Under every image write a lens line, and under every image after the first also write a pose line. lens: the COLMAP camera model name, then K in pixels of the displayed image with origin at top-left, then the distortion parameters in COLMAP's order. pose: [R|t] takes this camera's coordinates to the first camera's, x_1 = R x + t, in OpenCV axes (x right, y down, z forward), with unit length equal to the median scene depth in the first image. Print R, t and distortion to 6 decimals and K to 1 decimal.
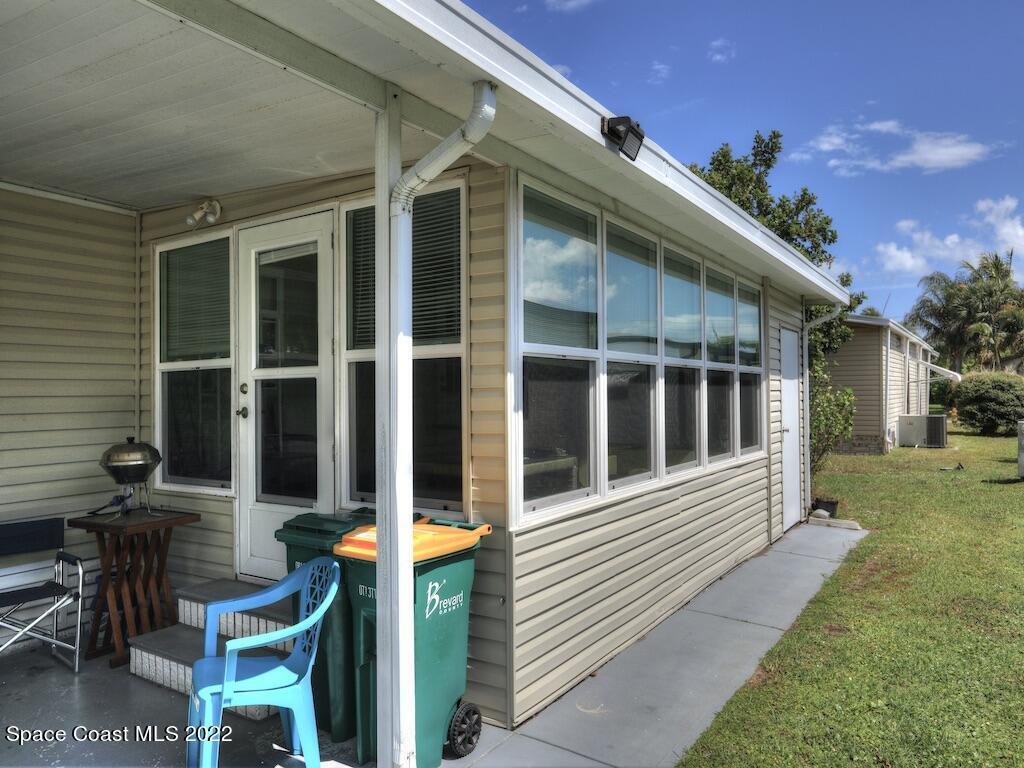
lens RADIAL K [[720.3, 0, 510.6], [0, 720.3, 404.7], [0, 0, 1]] dist [-0.007491, 0.002114]
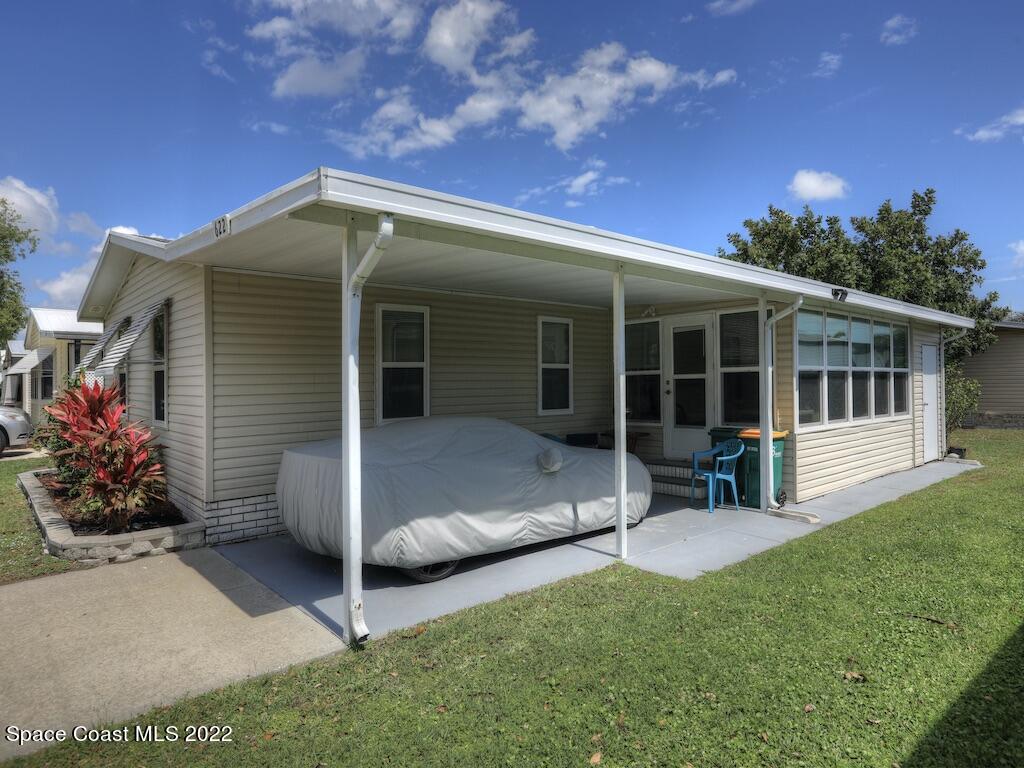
lens RADIAL K [[619.3, 0, 512.0], [0, 619.3, 384.0], [0, 0, 1]] dist [-0.060626, 0.064580]
pose [[0.962653, -0.004290, -0.270704, -0.294406], [0.000359, 0.999894, -0.014568, 0.012324], [0.270738, 0.013927, 0.962552, -1.130322]]
